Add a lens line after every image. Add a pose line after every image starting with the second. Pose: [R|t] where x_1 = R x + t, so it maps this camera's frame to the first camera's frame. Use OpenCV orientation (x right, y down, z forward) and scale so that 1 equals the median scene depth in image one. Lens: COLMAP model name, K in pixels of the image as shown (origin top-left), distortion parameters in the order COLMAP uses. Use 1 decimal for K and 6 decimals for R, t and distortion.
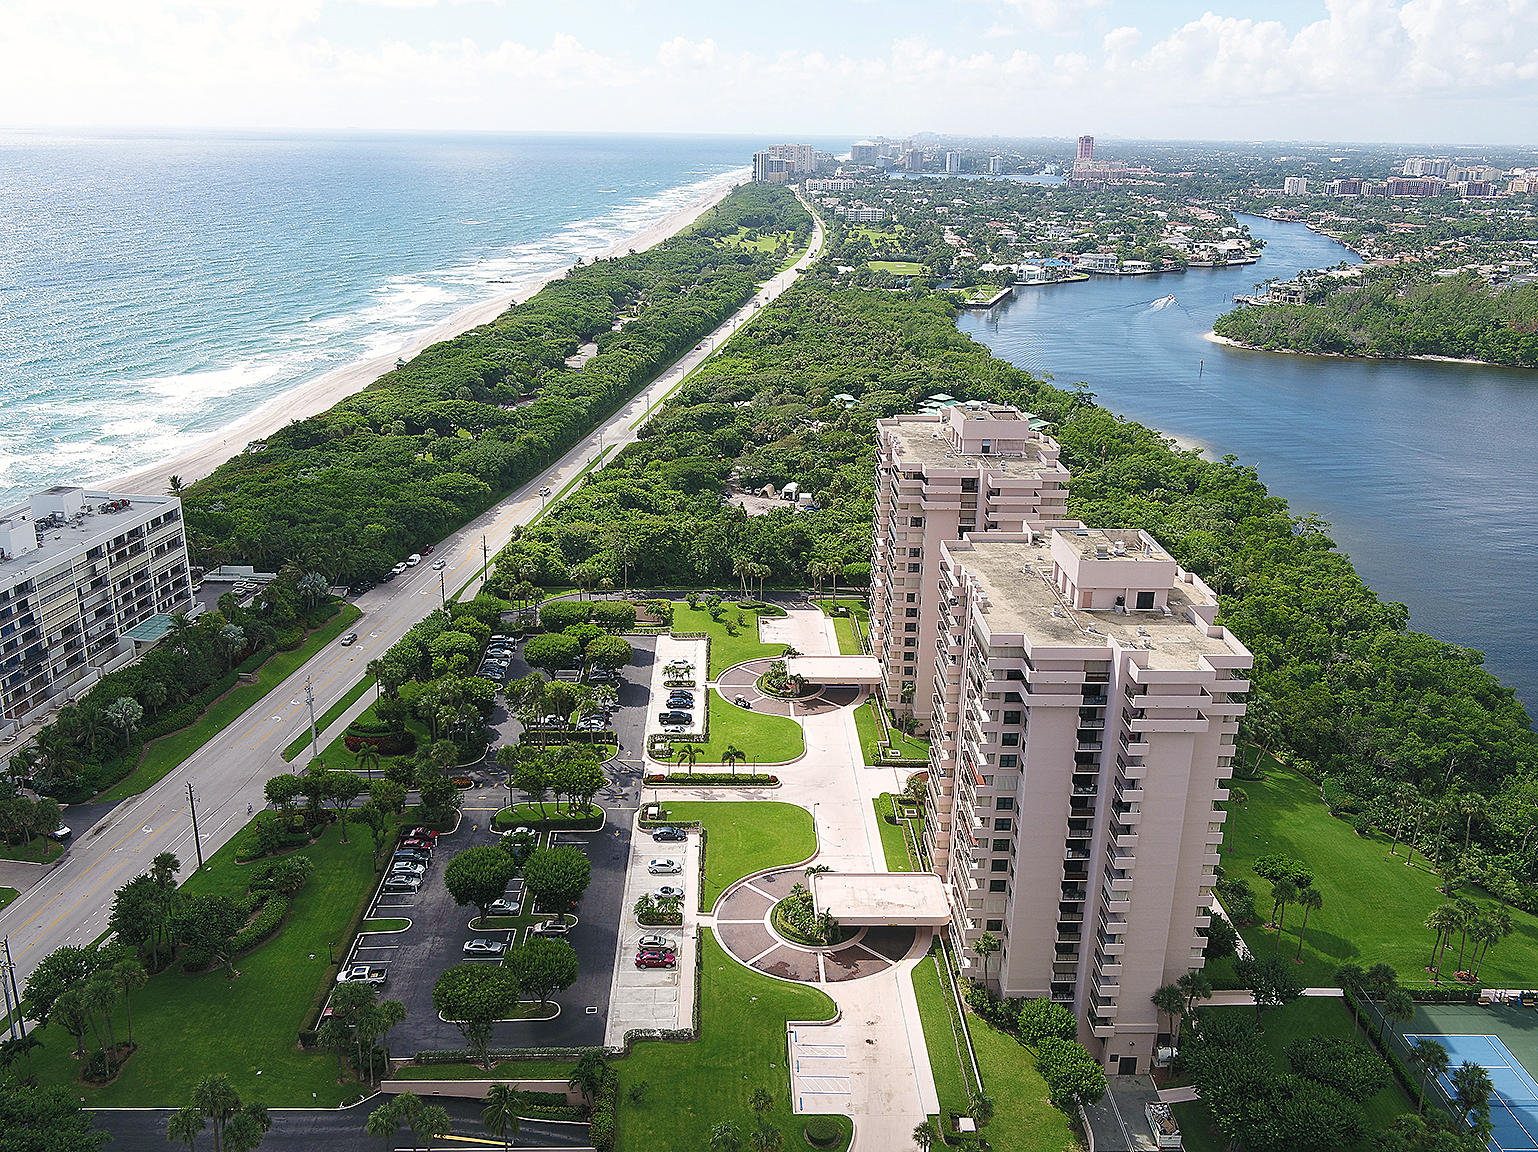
lens RADIAL K [[1314.3, 0, 770.1], [0, 1314.3, 584.9], [0, 0, 1]] dist [0.003407, 0.000702]
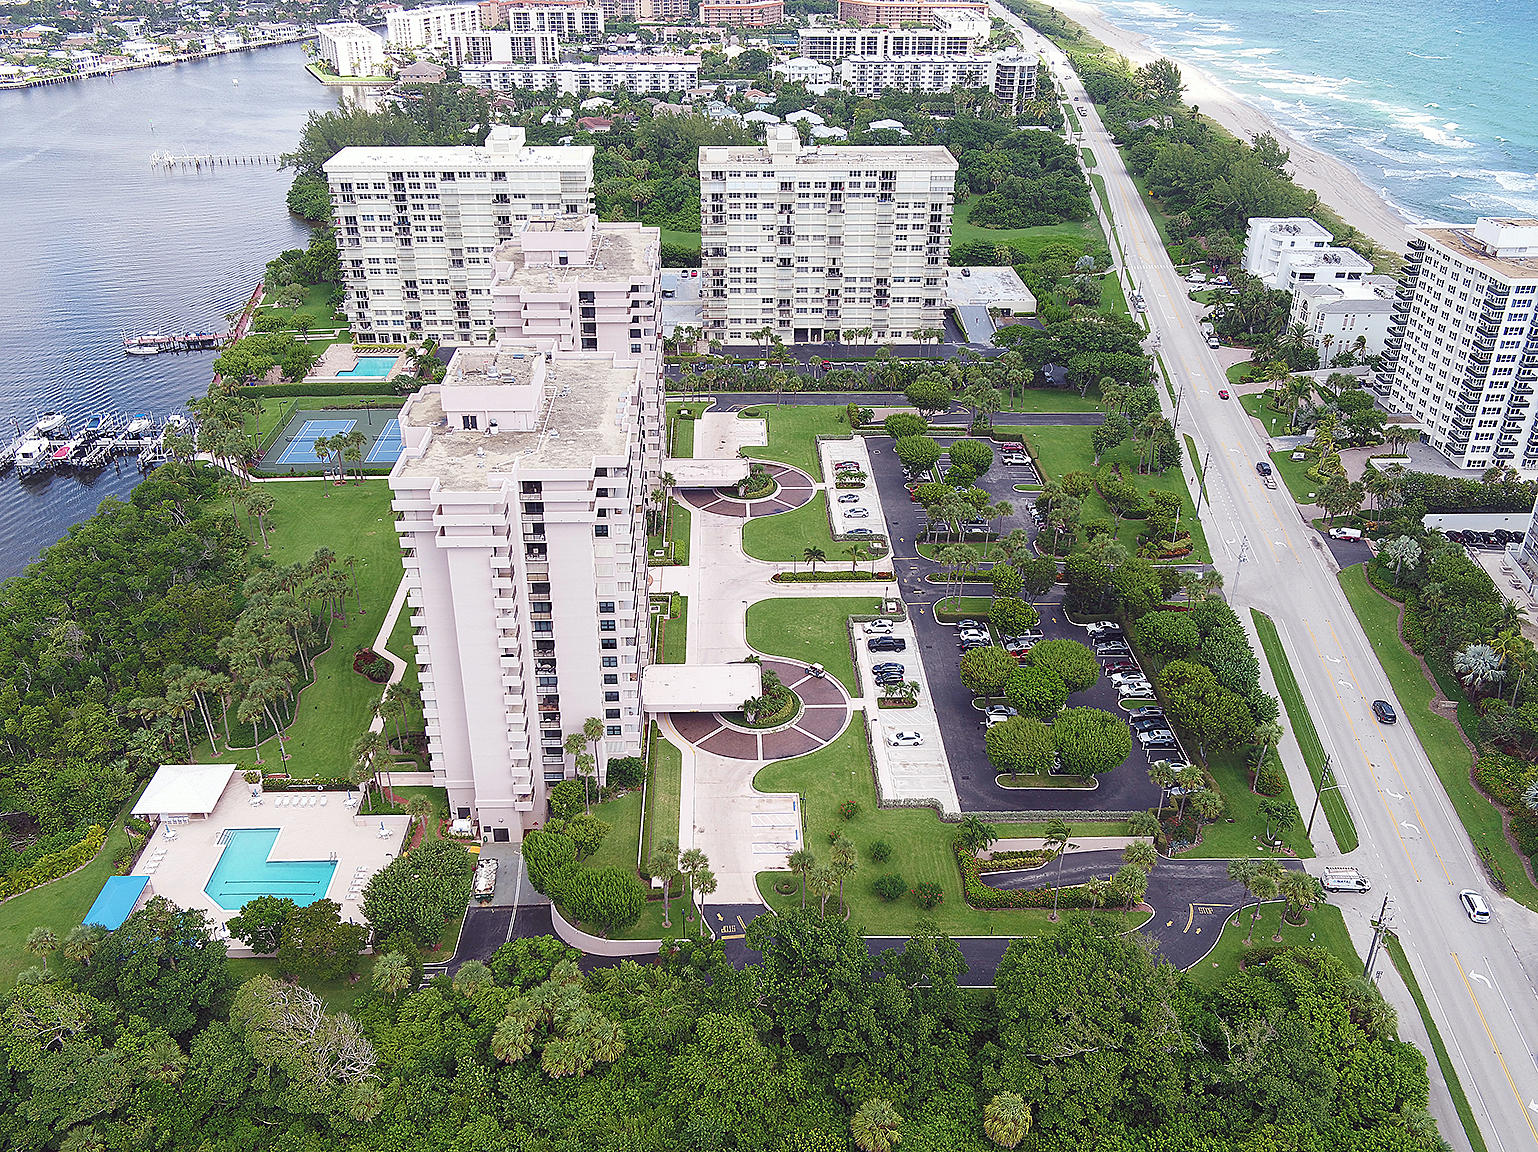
lens RADIAL K [[1314.3, 0, 762.6], [0, 1314.3, 574.3], [0, 0, 1]] dist [0.003407, 0.000702]
pose [[-0.999735, -0.020508, -0.010478, 0.022756], [-0.021598, 0.677023, 0.735644, -0.576931], [-0.007993, 0.735676, -0.677287, 1.542413]]
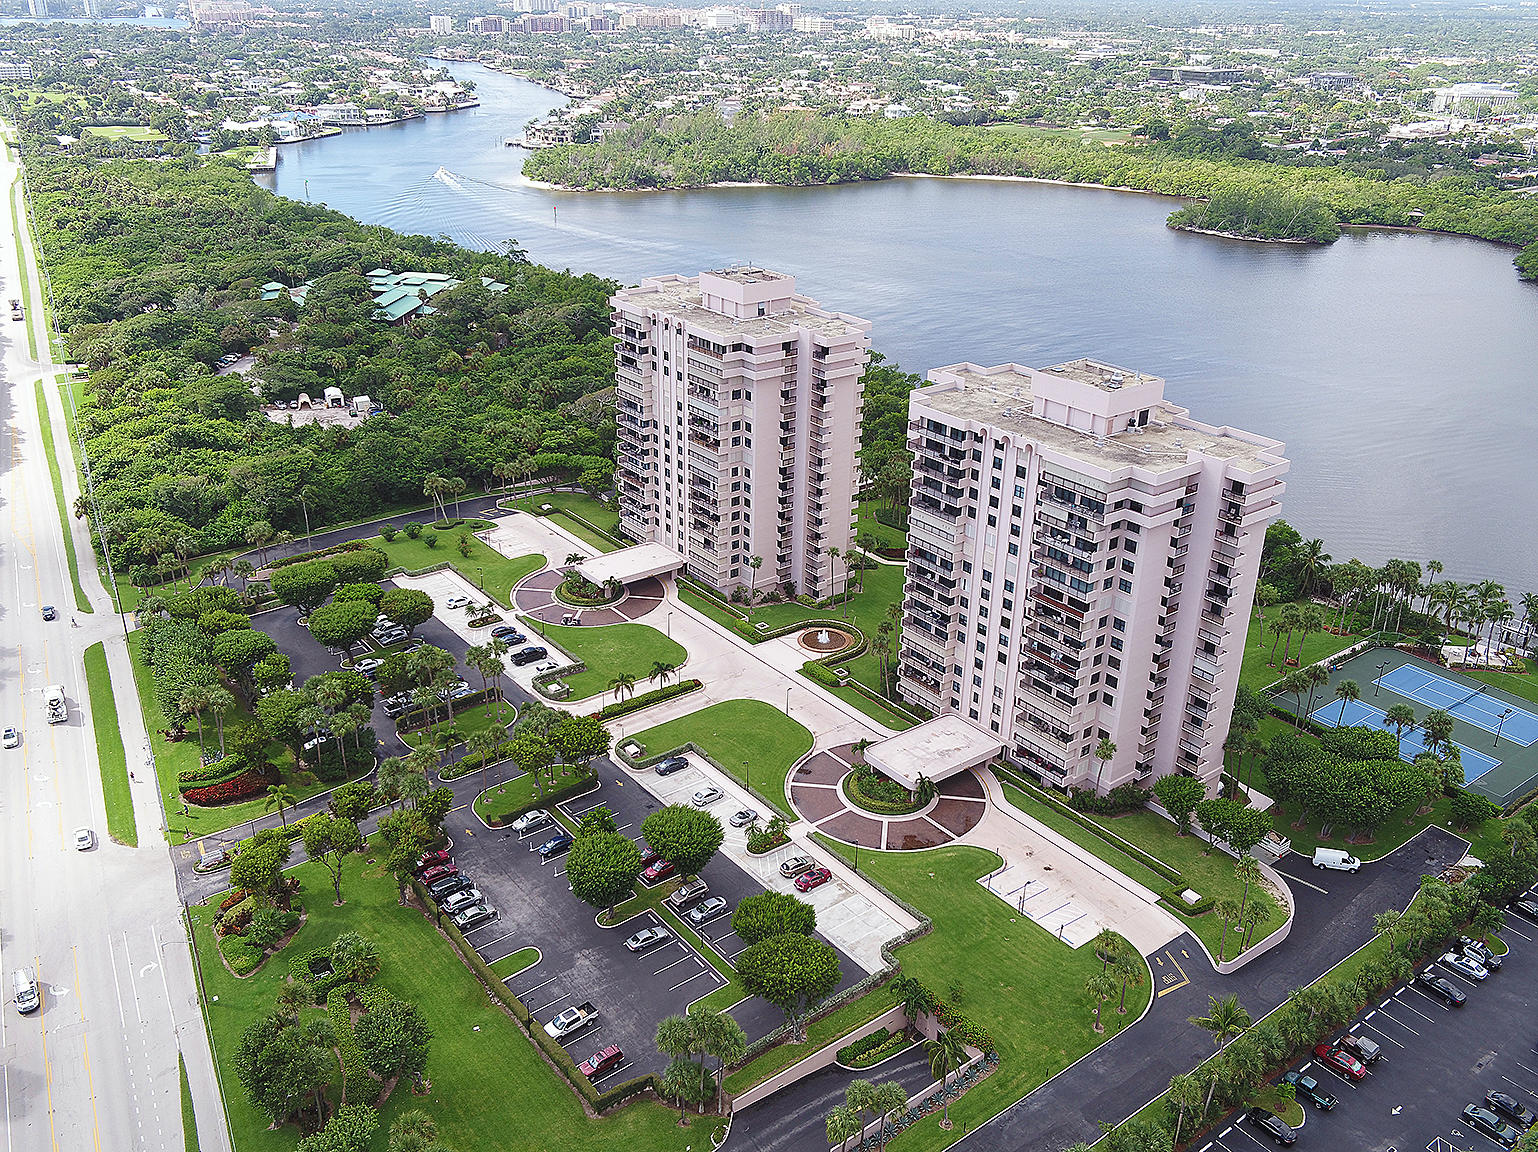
lens RADIAL K [[1314.3, 0, 754.7], [0, 1314.3, 567.8], [0, 0, 1]] dist [0.003407, 0.000702]
pose [[0.811295, -0.242432, 0.532004, -0.406156], [0.189891, 0.969905, 0.152401, -0.064853], [-0.552940, -0.022620, 0.832914, 0.155197]]
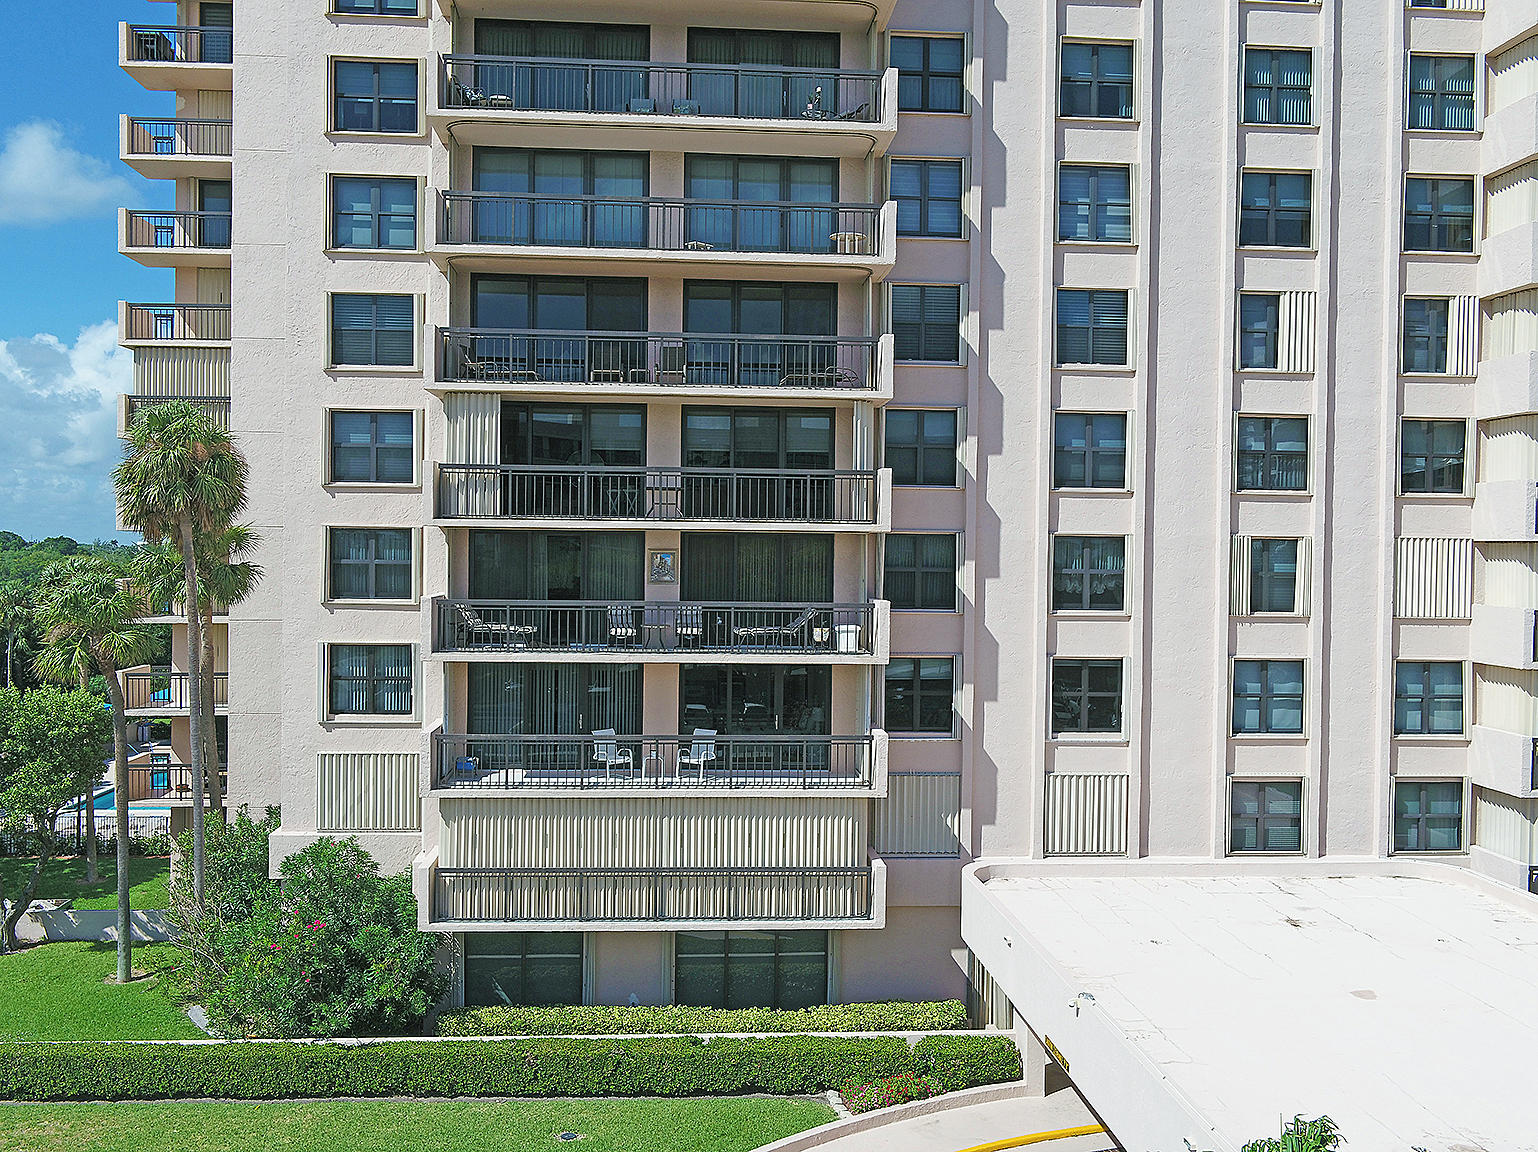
lens RADIAL K [[1314.3, 0, 772.2], [0, 1314.3, 575.3], [0, 0, 1]] dist [0.003407, 0.000702]
pose [[-0.036107, -0.032721, 0.998812, -0.026216], [0.316490, 0.947644, 0.042486, 0.023753], [-0.947908, 0.317648, -0.023860, 1.081410]]
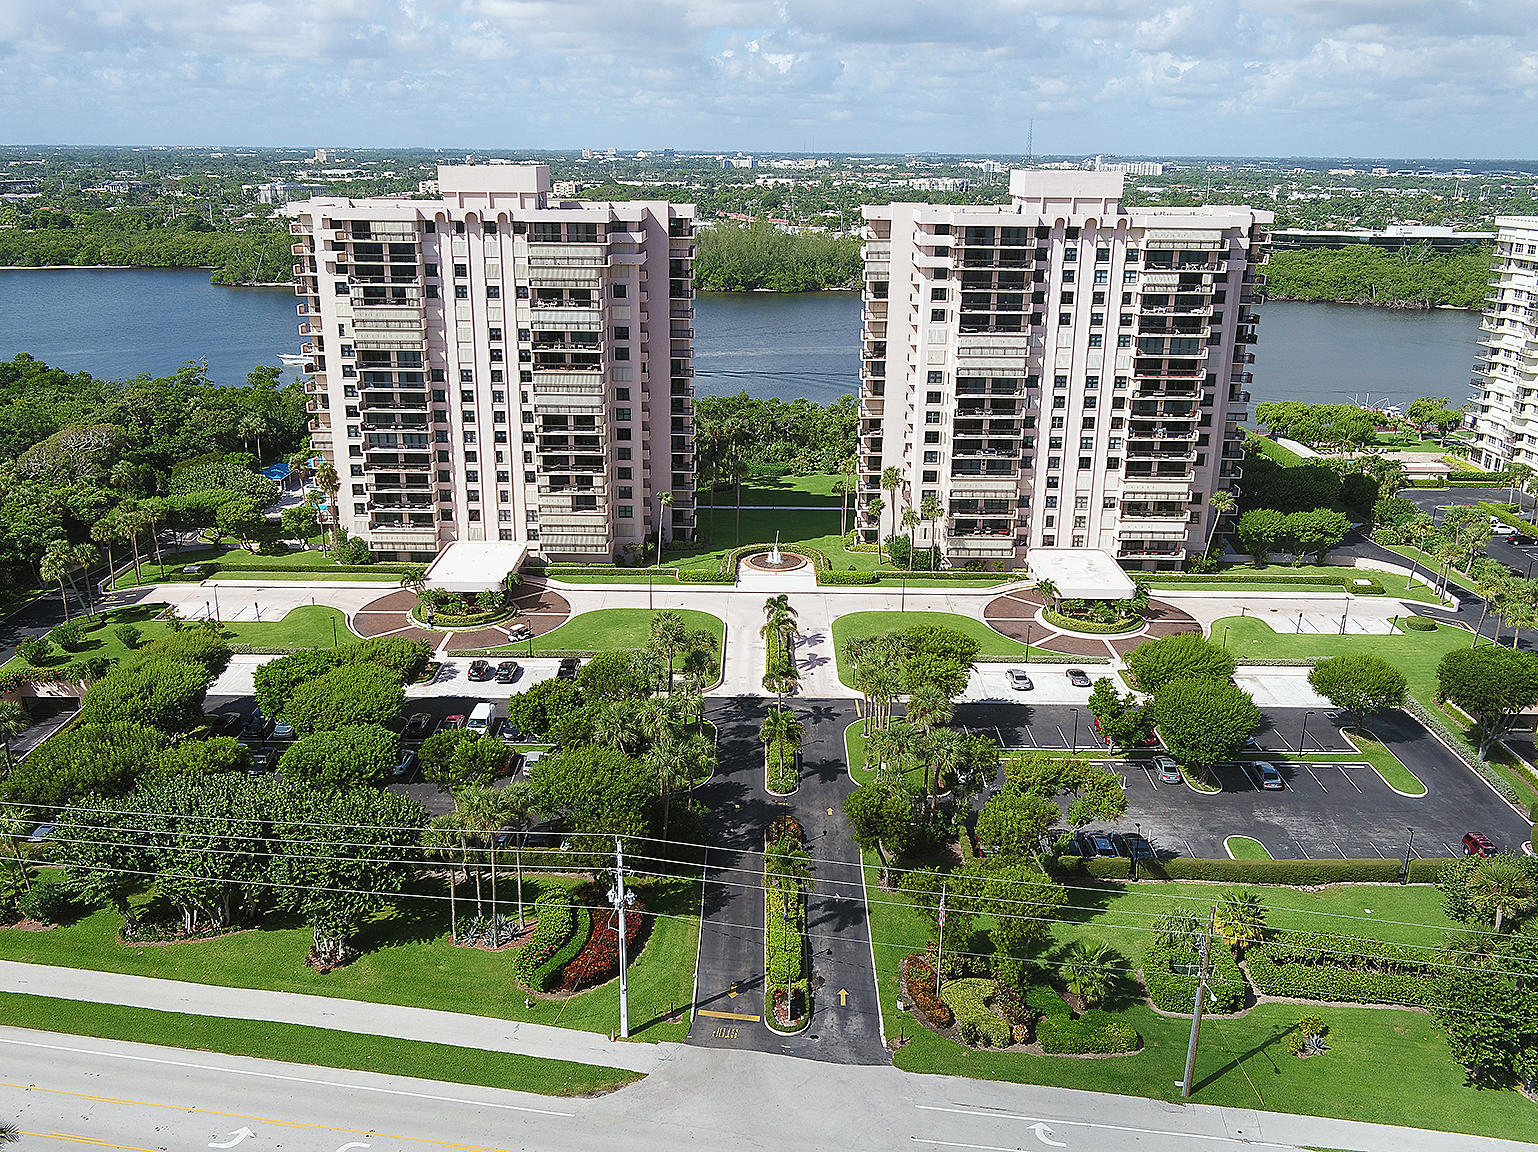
lens RADIAL K [[1314.3, 0, 762.1], [0, 1314.3, 580.2], [0, 0, 1]] dist [0.003407, 0.000702]
pose [[0.038539, -0.331555, 0.942648, -0.625735], [0.318974, 0.898078, 0.302838, -0.093988], [-0.946980, 0.289009, 0.140369, 0.800911]]
